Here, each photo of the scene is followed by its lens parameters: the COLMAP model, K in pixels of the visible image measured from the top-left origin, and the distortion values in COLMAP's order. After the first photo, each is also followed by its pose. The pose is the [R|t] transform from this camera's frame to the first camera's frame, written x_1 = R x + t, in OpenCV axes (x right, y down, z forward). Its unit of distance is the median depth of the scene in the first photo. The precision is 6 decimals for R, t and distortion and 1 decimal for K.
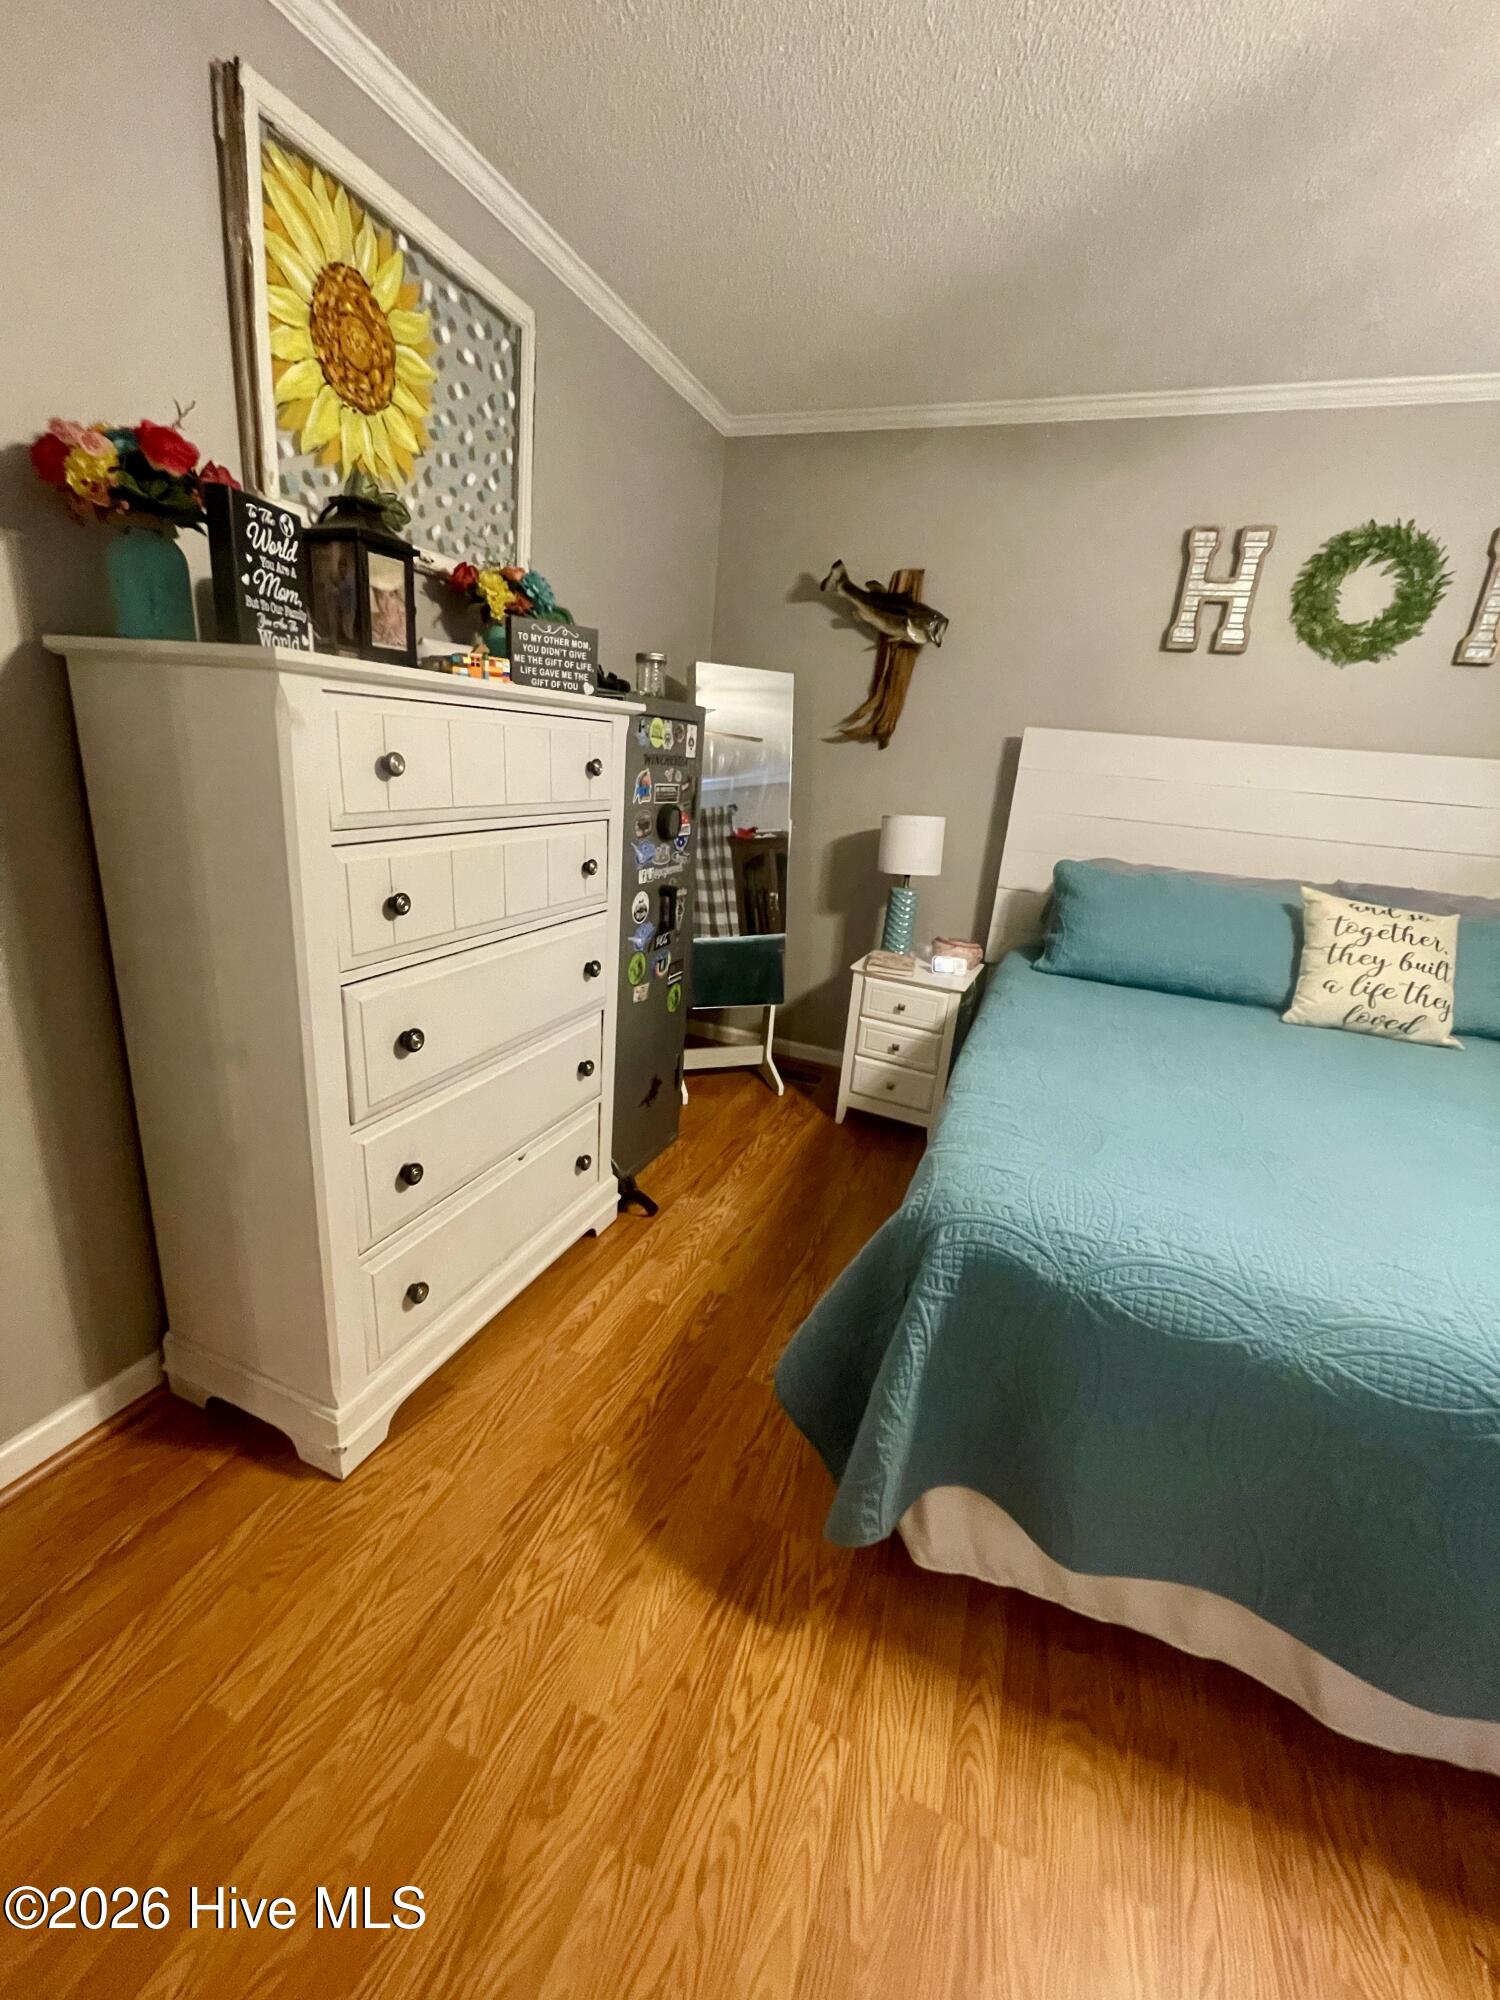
lens RADIAL K [[810.1, 0, 738.8], [0, 810.1, 996.9], [0, 0, 1]] dist [0.000589, 0.000643]
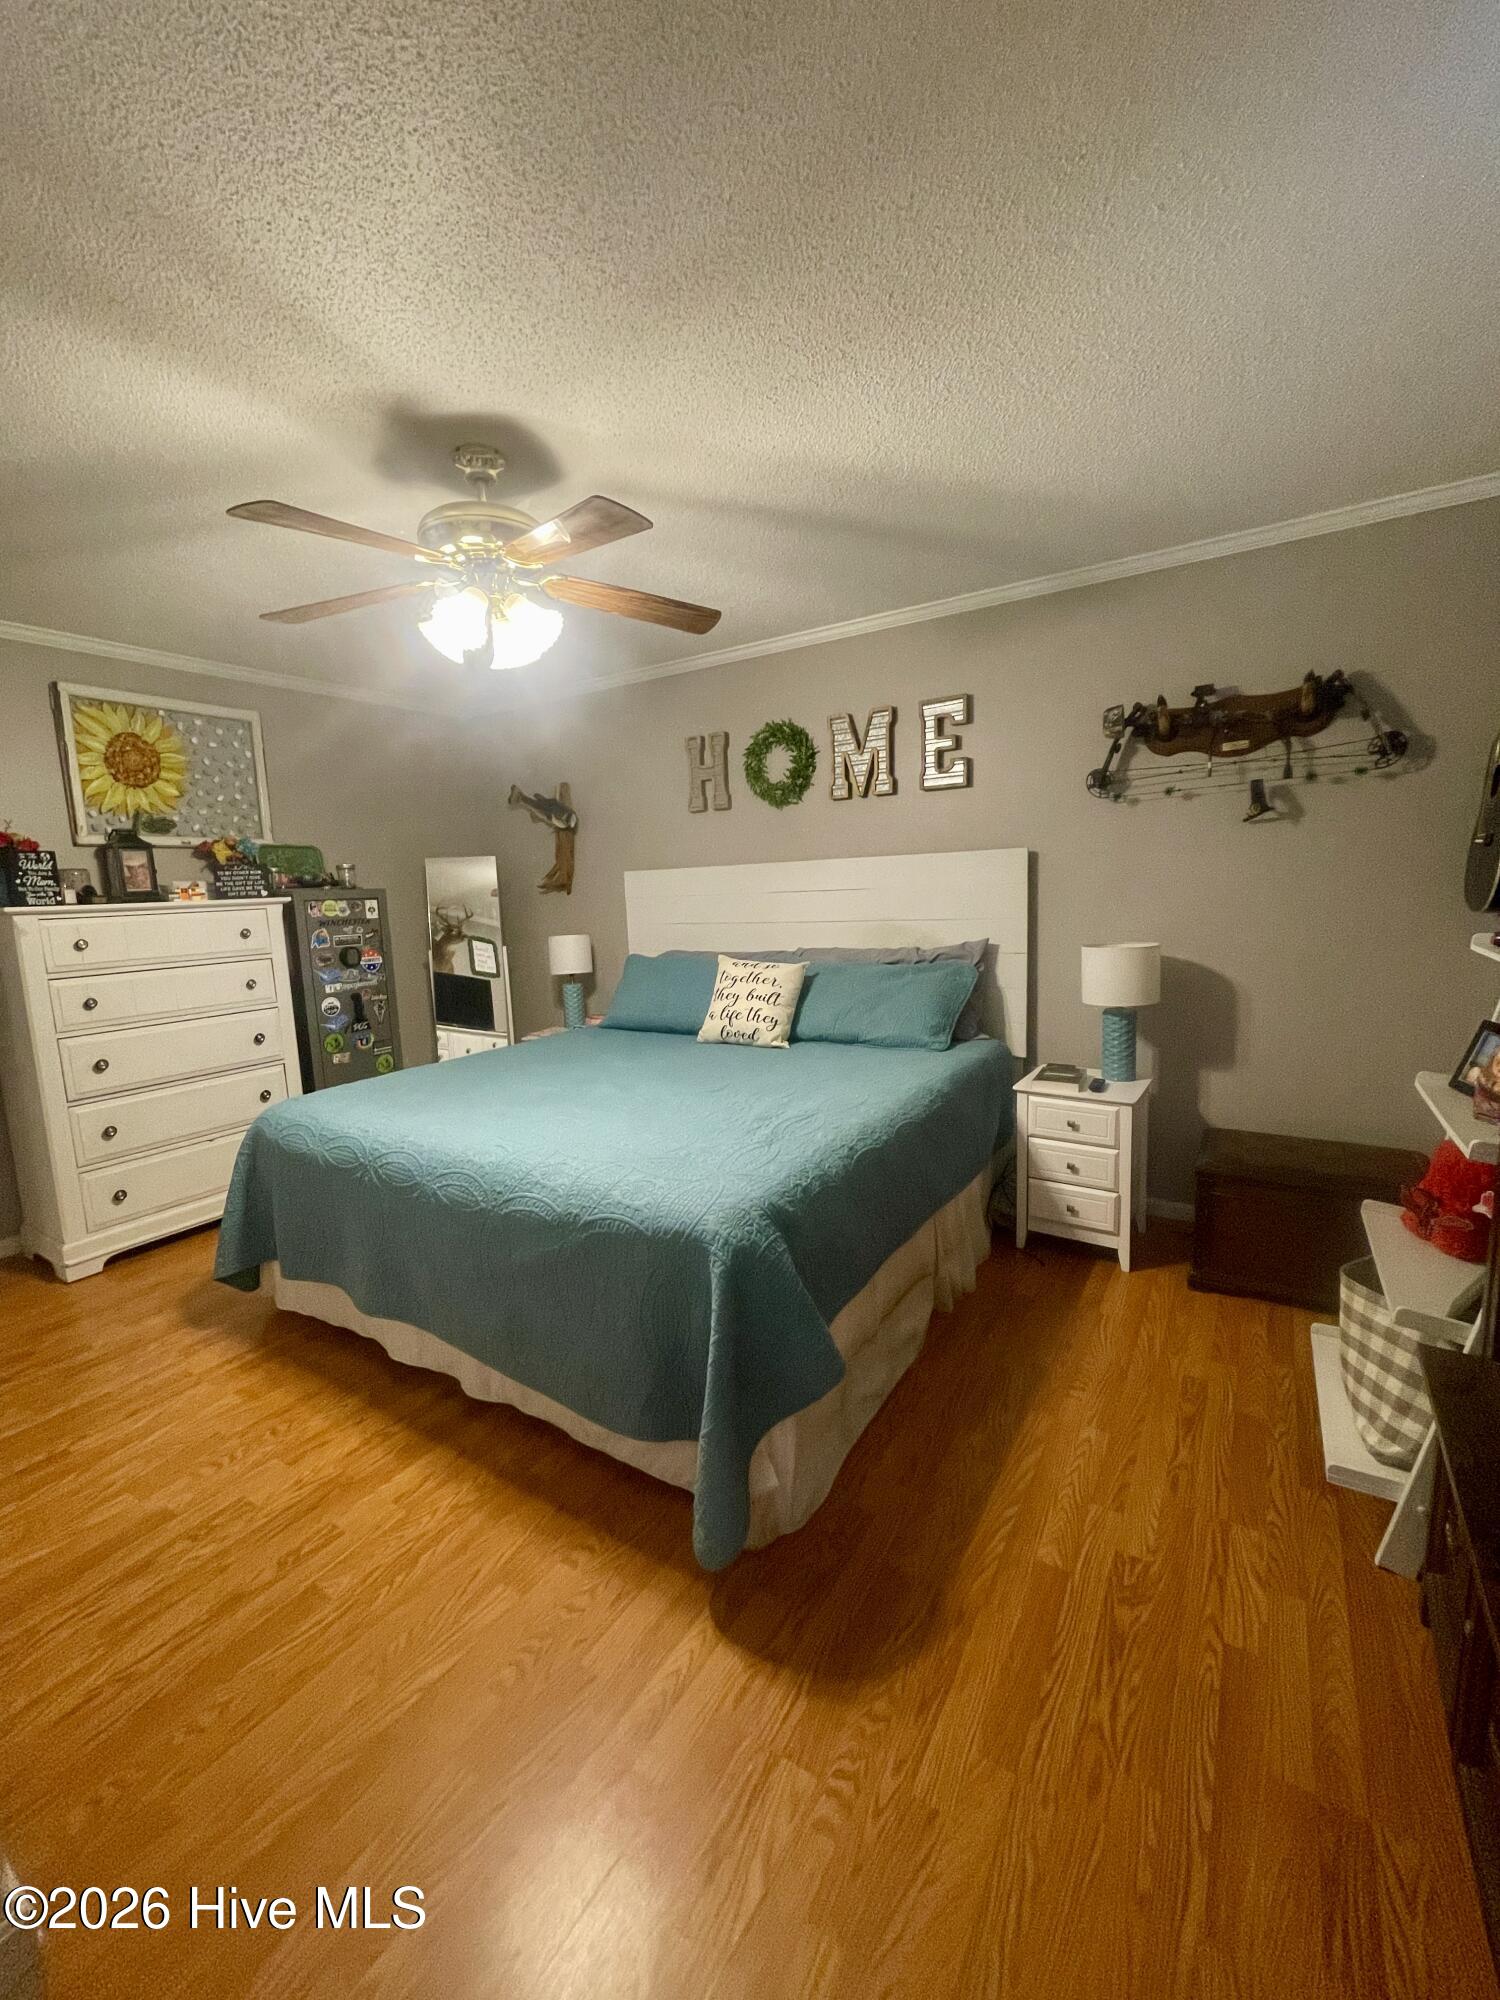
lens RADIAL K [[810.1, 0, 738.7], [0, 810.1, 993.3], [0, 0, 1]] dist [0.000589, 0.000643]
pose [[0.973102, -0.094857, -0.209941, 1.099932], [0.057631, 0.982554, -0.176821, 0.219089], [0.223051, 0.159966, 0.961592, -0.472719]]
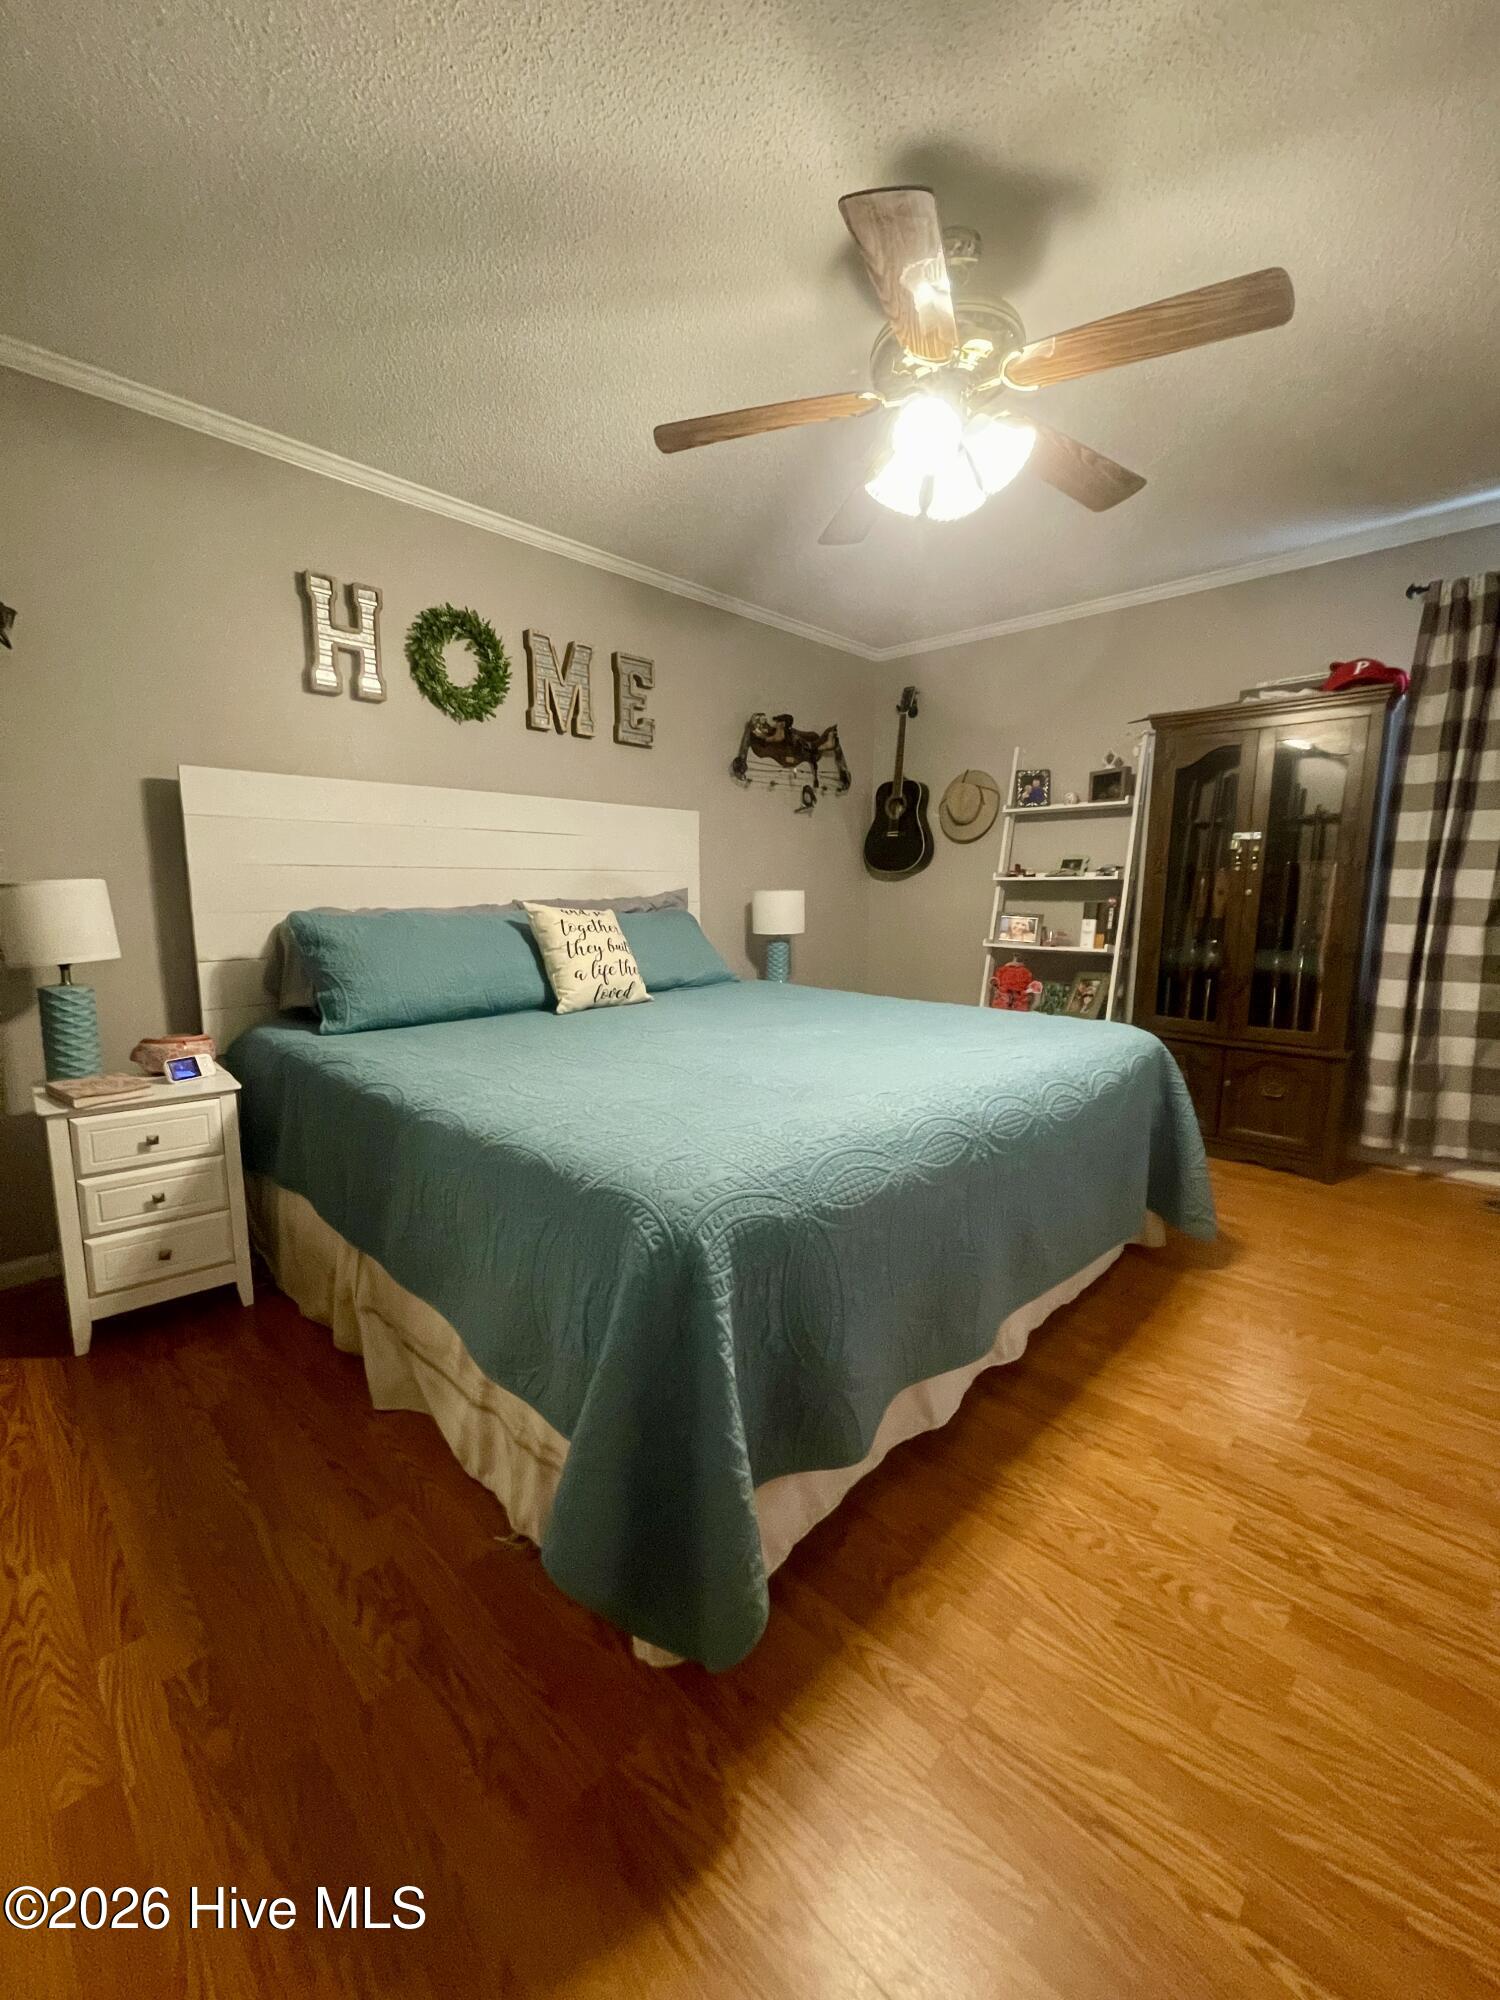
lens RADIAL K [[810.1, 0, 741.2], [0, 810.1, 998.8], [0, 0, 1]] dist [0.000589, 0.000643]
pose [[0.385054, -0.210000, 0.898684, -0.268976], [0.302761, 0.948621, 0.091946, -0.017823], [-0.871819, 0.236683, 0.428850, 0.278256]]
